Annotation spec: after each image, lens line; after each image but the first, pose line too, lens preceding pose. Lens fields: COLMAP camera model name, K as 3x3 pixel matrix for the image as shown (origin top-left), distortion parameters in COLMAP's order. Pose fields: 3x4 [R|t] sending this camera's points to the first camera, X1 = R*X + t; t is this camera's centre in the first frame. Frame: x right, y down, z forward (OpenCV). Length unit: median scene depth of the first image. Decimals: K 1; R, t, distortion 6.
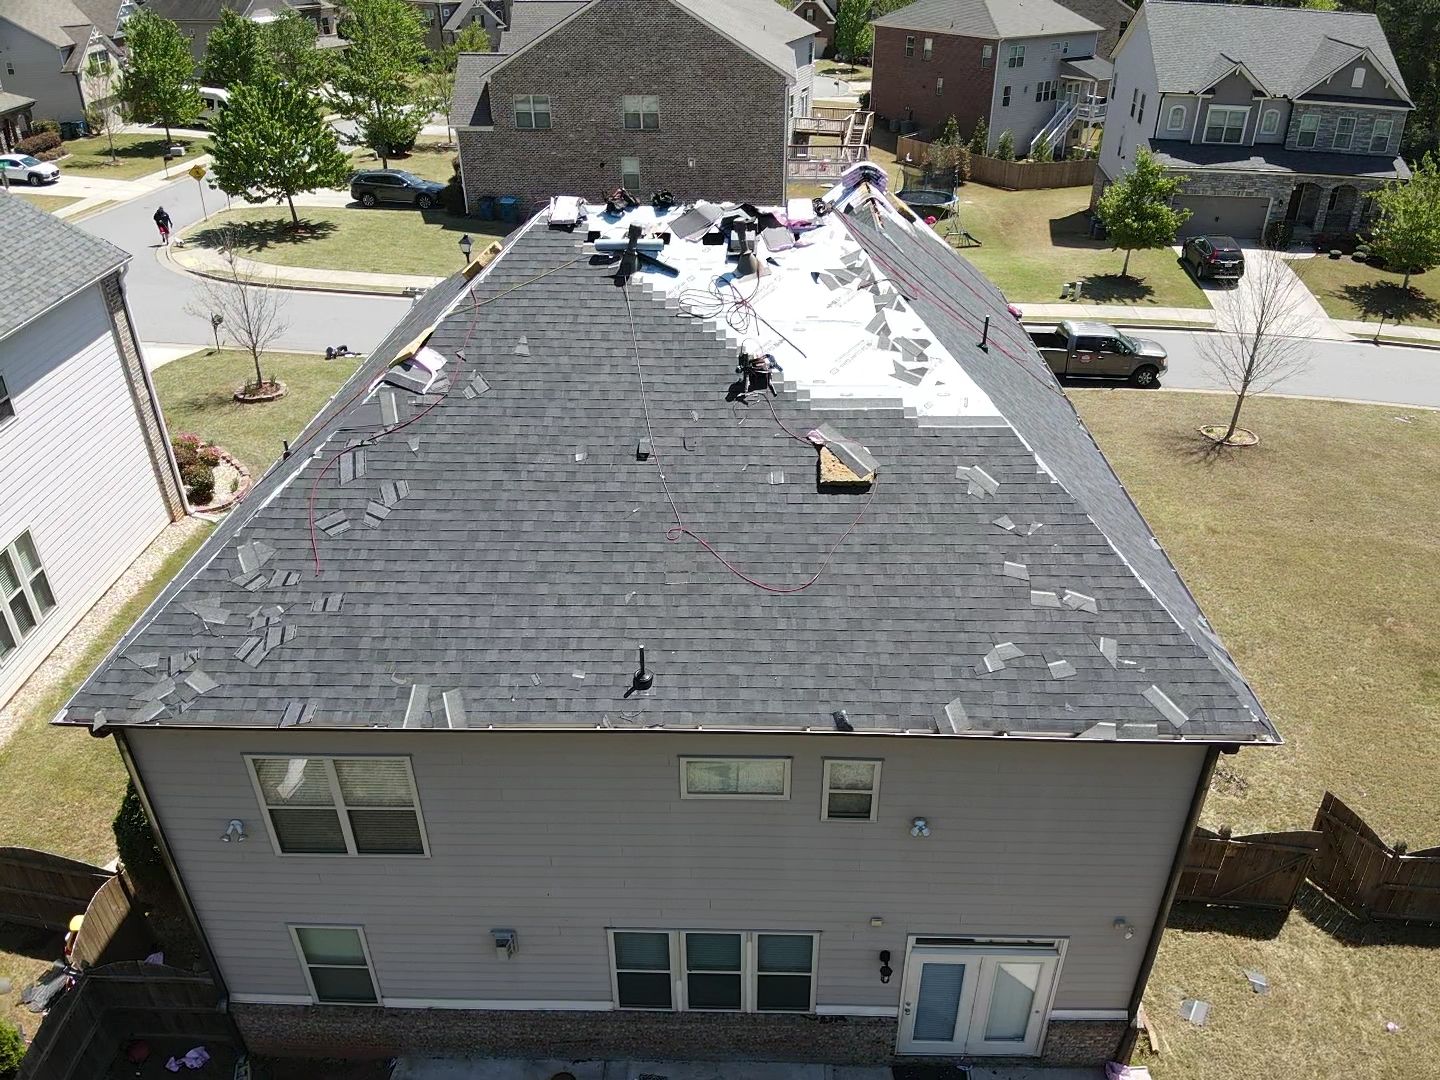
lens RADIAL K [[1050.8, 0, 739.2], [0, 1050.8, 544.8], [0, 0, 1]] dist [0.099196, -0.191155]
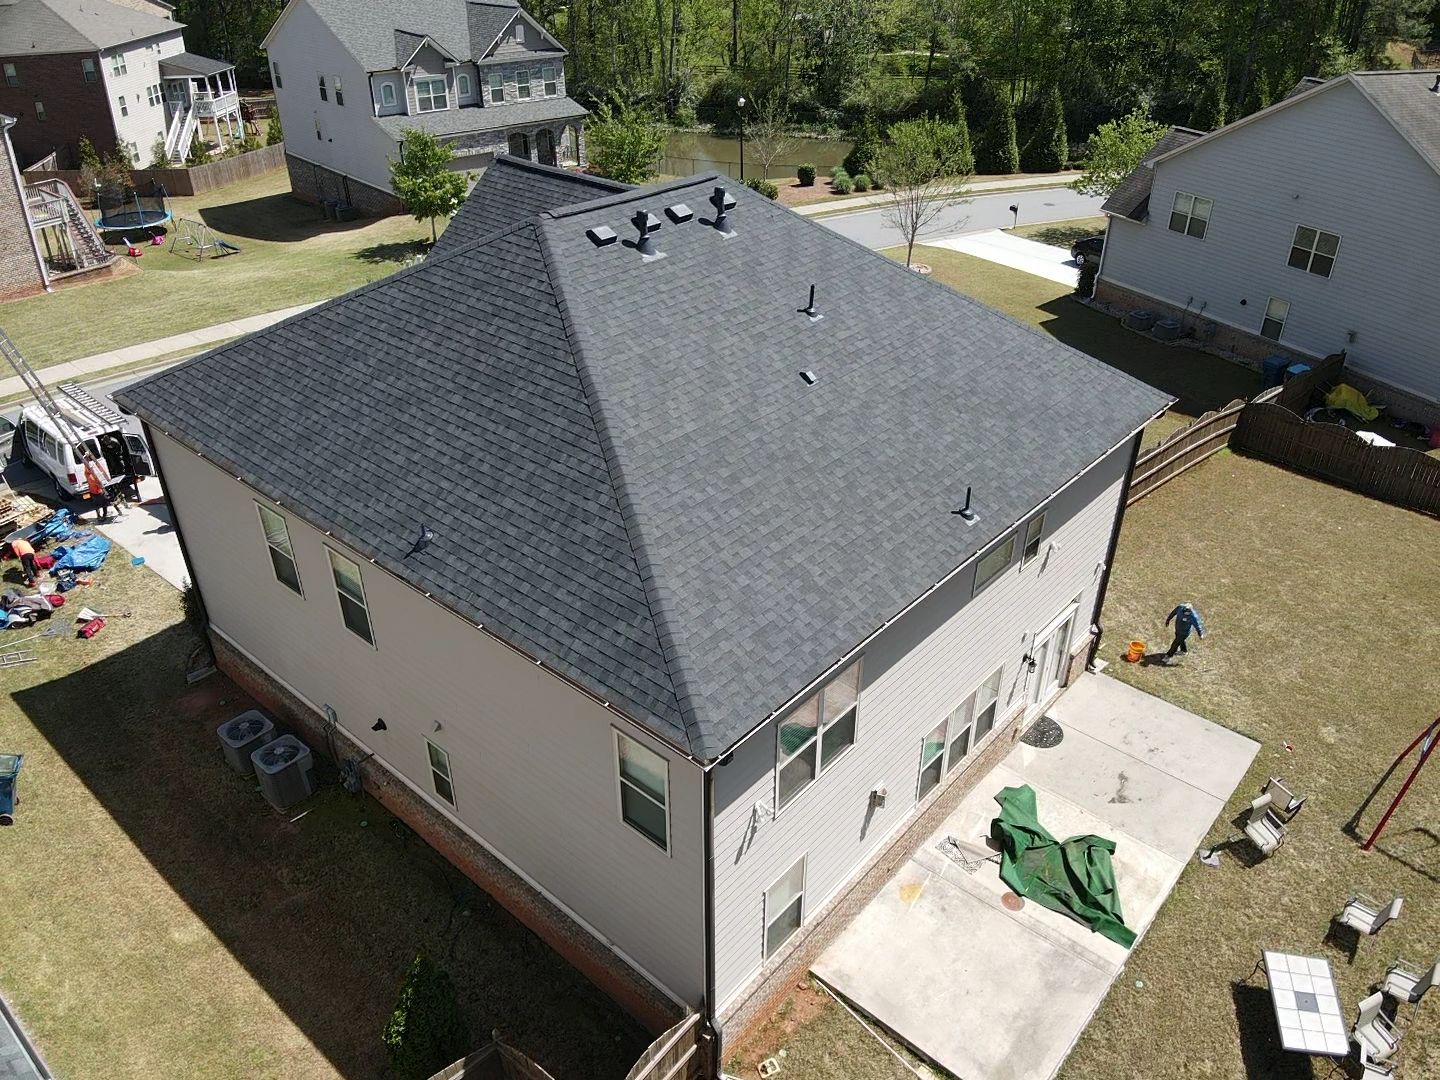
lens RADIAL K [[1050.8, 0, 739.2], [0, 1050.8, 544.8], [0, 0, 1]] dist [0.099196, -0.191155]
pose [[0.637719, -0.404573, 0.655466, -0.945916], [0.393440, 0.902664, 0.174363, -0.148810], [-0.662208, 0.146692, 0.734821, 0.167286]]
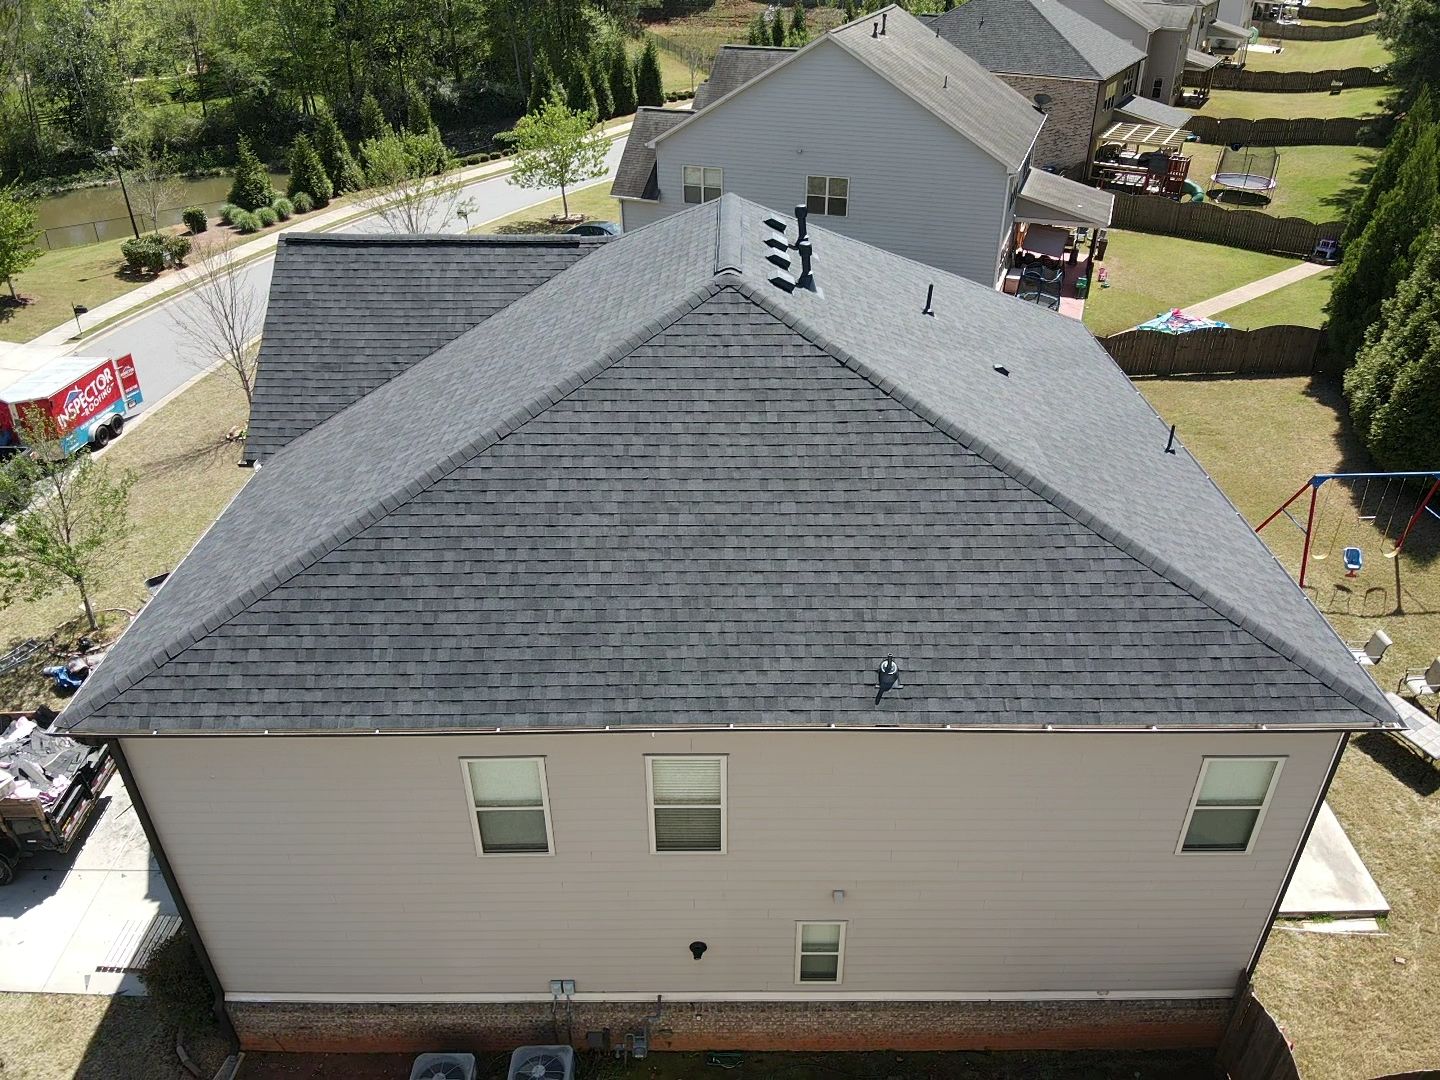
lens RADIAL K [[1050.8, 0, 739.2], [0, 1050.8, 544.8], [0, 0, 1]] dist [0.099196, -0.191155]
pose [[-0.024568, -0.528034, 0.848867, -1.117344], [0.514892, 0.721153, 0.463492, -0.615003], [-0.856903, 0.448462, 0.254163, 0.966690]]
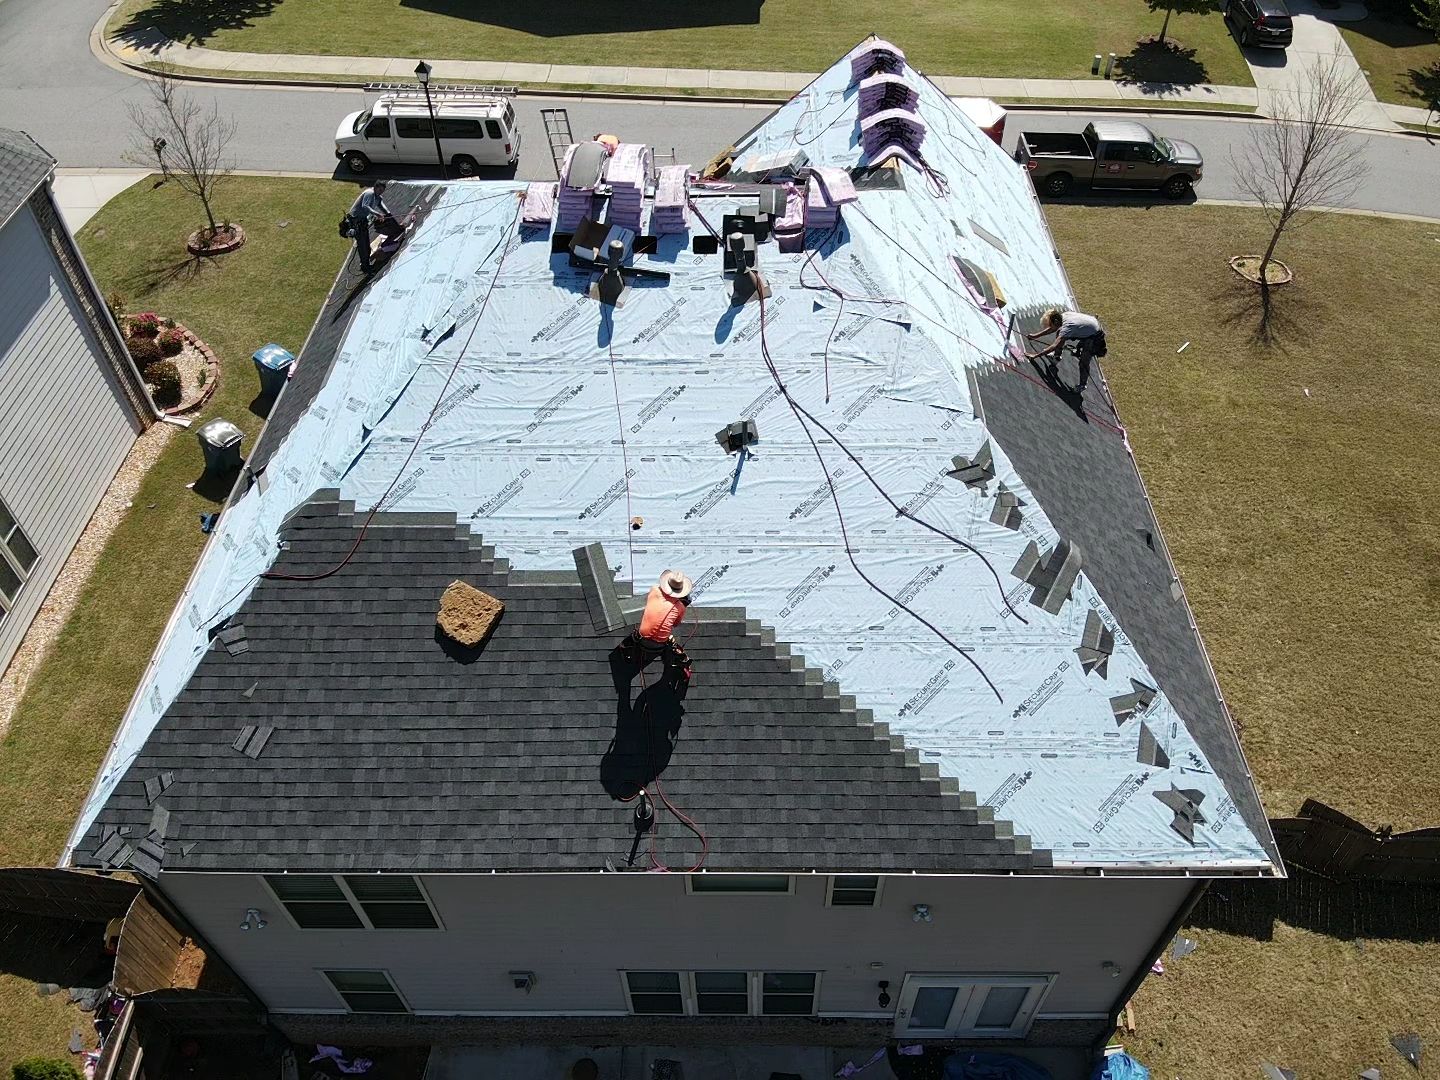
lens RADIAL K [[1060.0, 0, 739.1], [0, 1060.0, 545.8], [0, 0, 1]] dist [0.060131, -0.141094]
pose [[0.999893, -0.014641, -0.000436, 0.000306], [0.014230, 0.963878, 0.265963, -0.301389], [-0.003473, -0.265941, 0.963983, 0.090947]]
